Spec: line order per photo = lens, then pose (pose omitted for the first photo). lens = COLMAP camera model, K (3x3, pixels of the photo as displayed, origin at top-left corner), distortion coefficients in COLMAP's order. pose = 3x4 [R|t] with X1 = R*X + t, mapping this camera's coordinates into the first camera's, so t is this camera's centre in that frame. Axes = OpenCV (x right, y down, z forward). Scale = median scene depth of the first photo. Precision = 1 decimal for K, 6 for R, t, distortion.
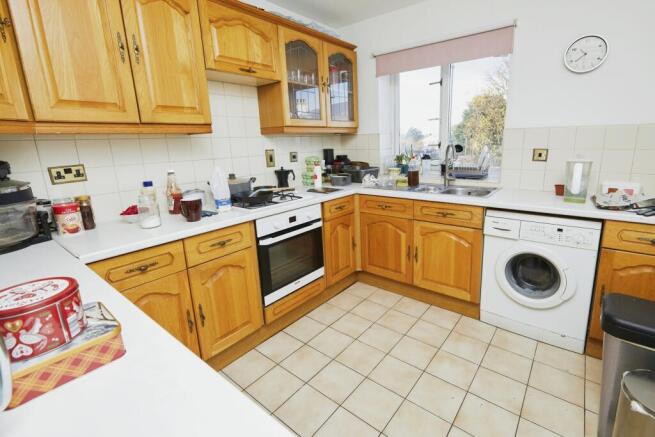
lens RADIAL K [[311.5, 0, 327.5], [0, 311.5, 218.5], [0, 0, 1]] dist [0.000894, -0.000238]
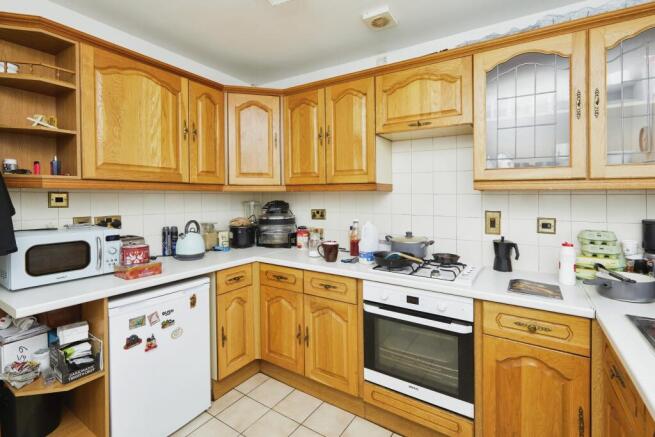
lens RADIAL K [[289.7, 0, 327.5], [0, 289.7, 218.5], [0, 0, 1]] dist [-0.003412, -0.000333]
pose [[0.125625, 0.096603, -0.987363, 0.563982], [-0.256811, 0.964491, 0.061690, -0.186255], [0.958262, 0.245816, 0.145973, 0.670570]]
